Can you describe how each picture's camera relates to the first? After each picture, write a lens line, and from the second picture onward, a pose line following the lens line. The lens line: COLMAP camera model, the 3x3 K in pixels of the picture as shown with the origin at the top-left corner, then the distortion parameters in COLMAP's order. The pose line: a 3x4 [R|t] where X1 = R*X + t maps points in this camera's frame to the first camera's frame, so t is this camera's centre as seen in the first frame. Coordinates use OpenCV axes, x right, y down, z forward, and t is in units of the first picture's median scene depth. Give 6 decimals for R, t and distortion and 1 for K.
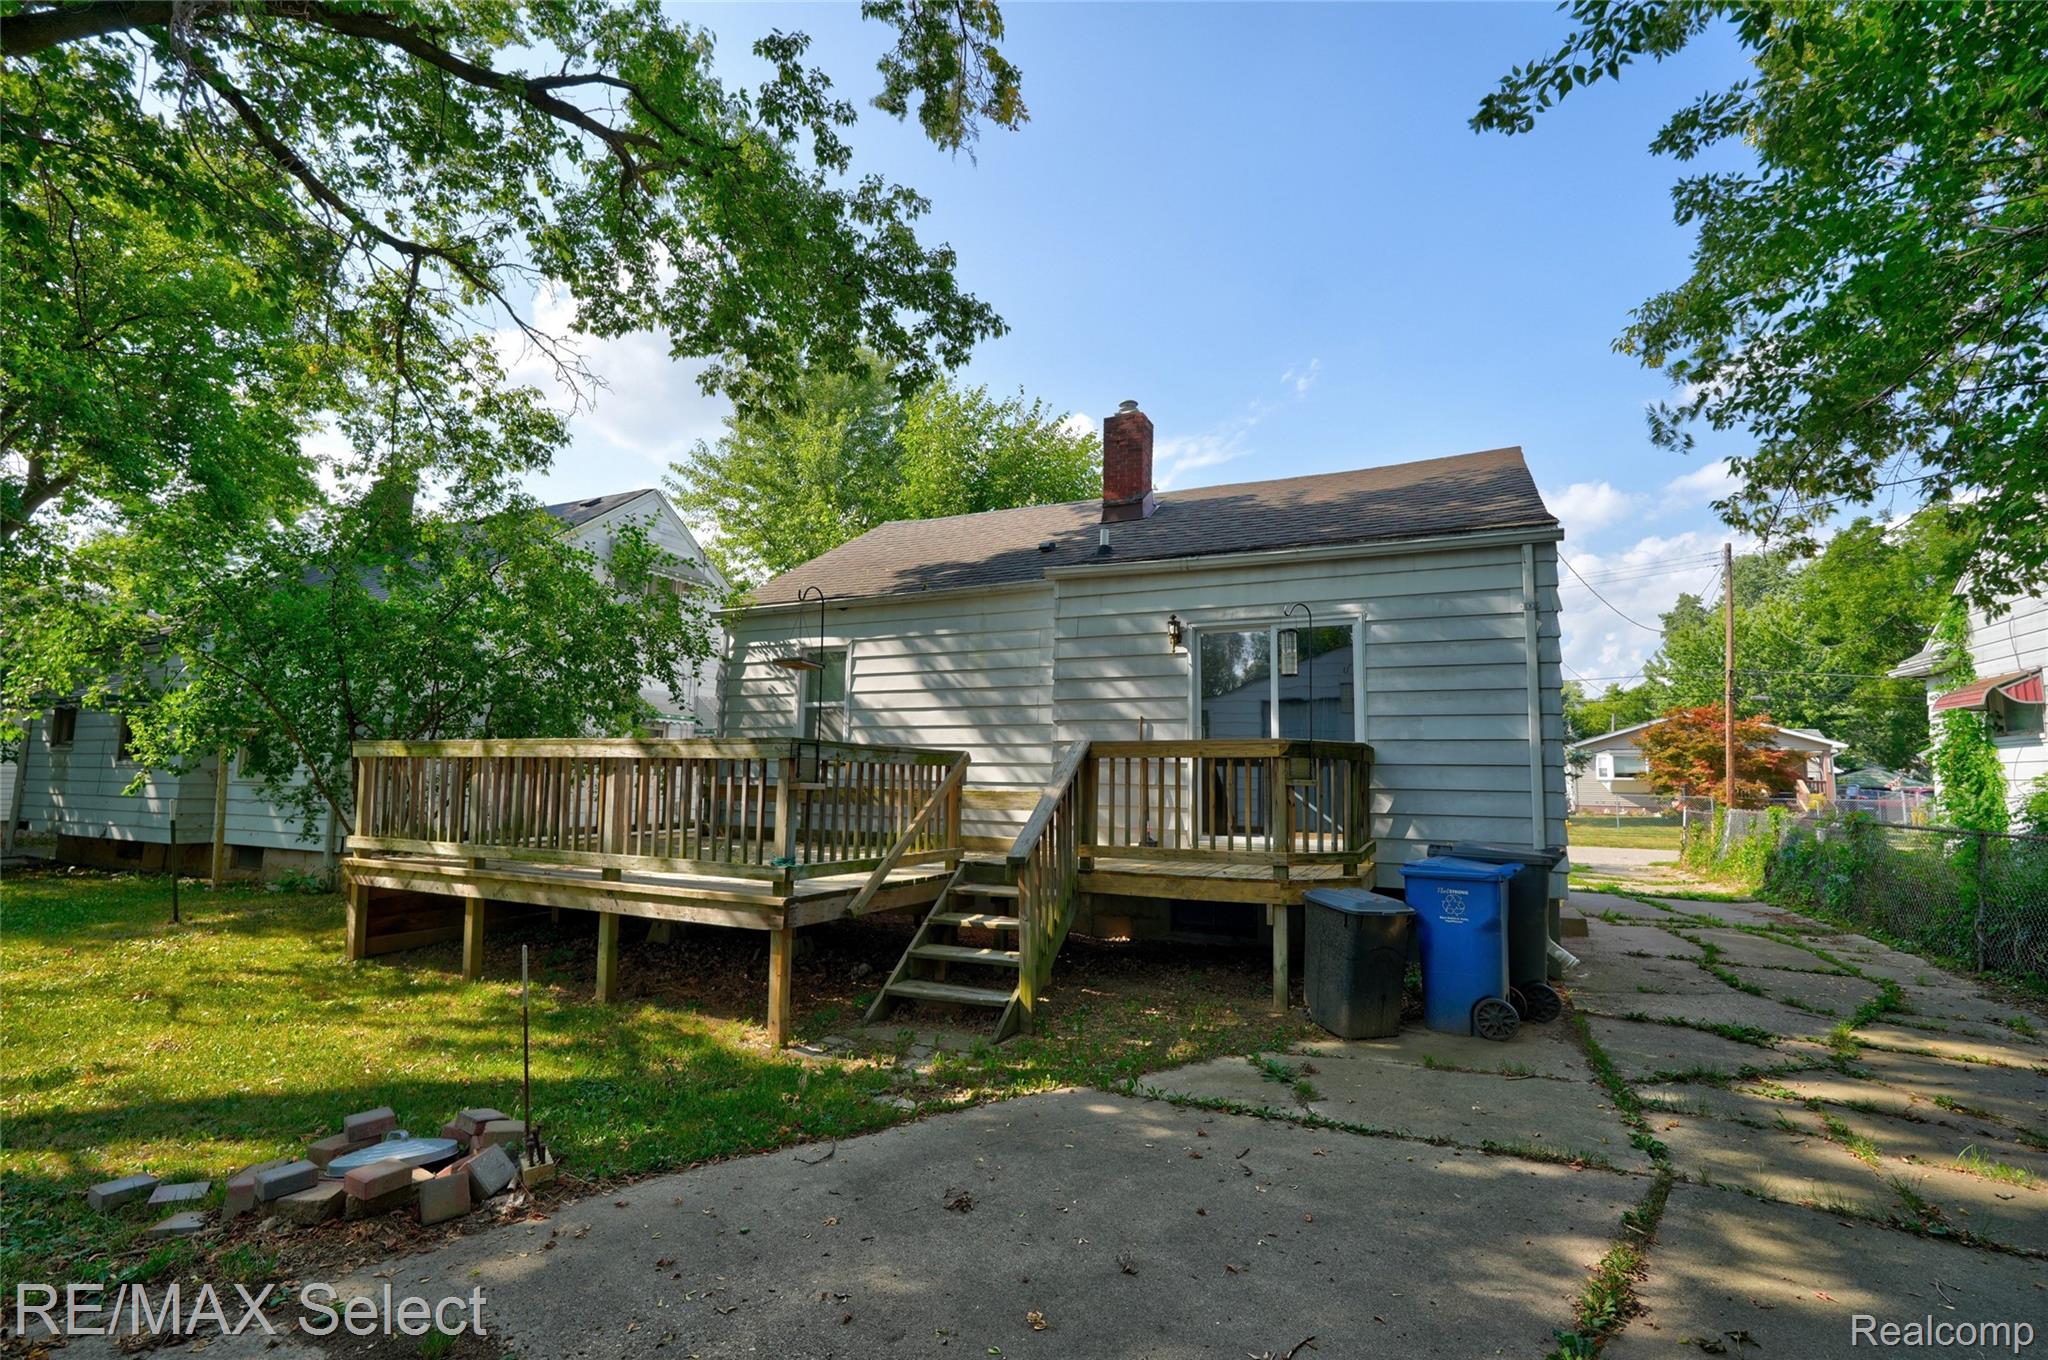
lens RADIAL K [[923.0, 0, 1021.7], [0, 923.0, 663.5], [0, 0, 1]] dist [-0.002392, -0.000265]
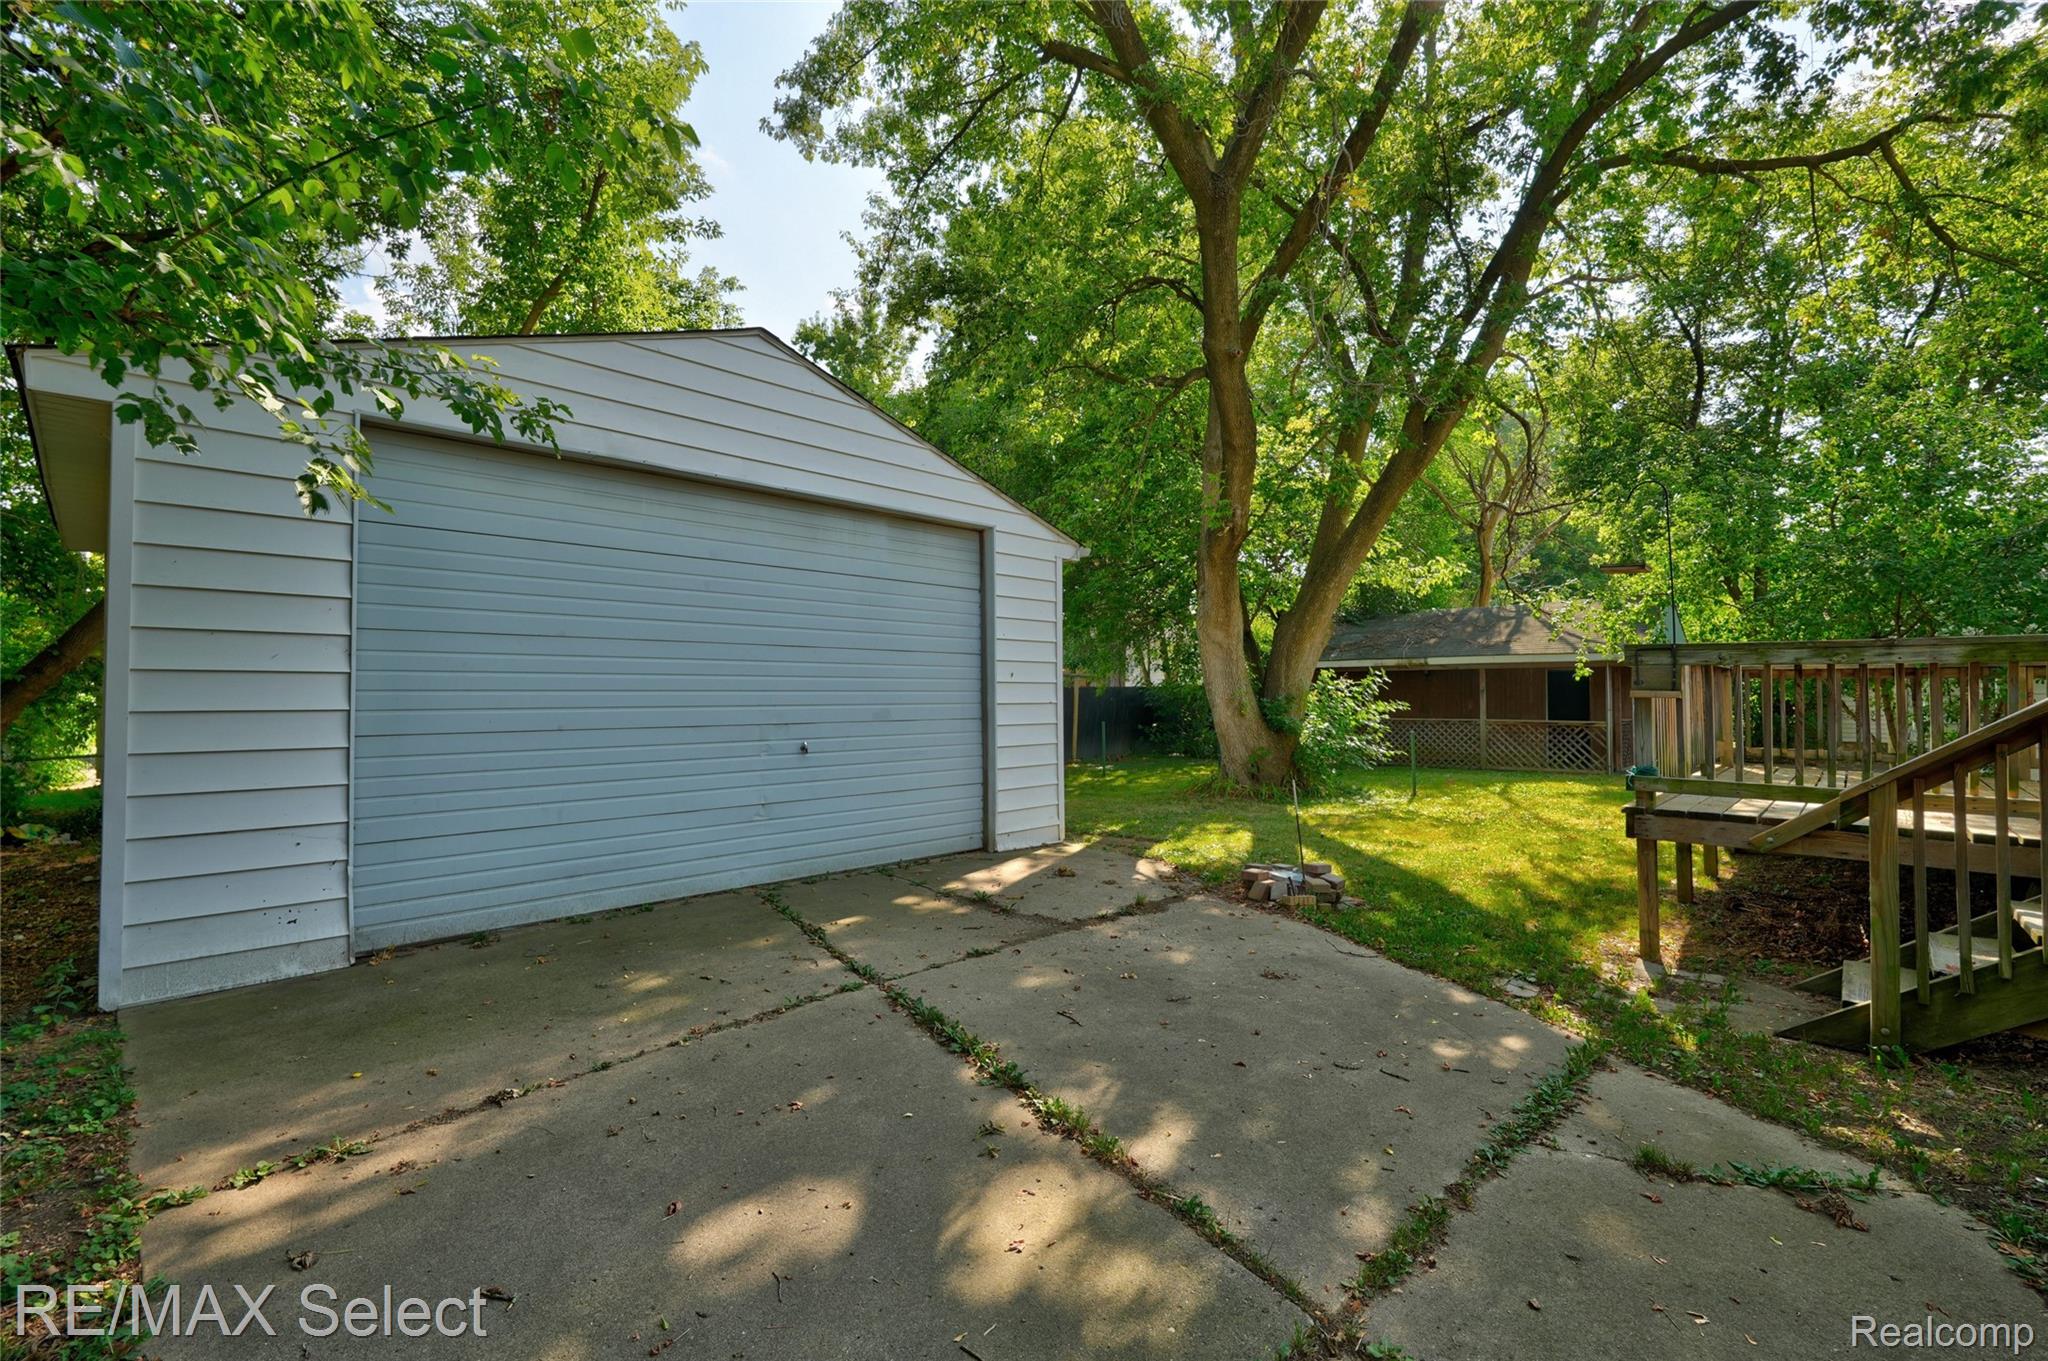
lens RADIAL K [[923.0, 0, 1021.7], [0, 923.0, 664.0], [0, 0, 1]] dist [-0.002392, -0.000265]
pose [[-0.308563, -0.040913, -0.950323, 1.235000], [0.113297, 0.990382, -0.079424, 0.146381], [0.944432, -0.132176, -0.300960, 0.958634]]
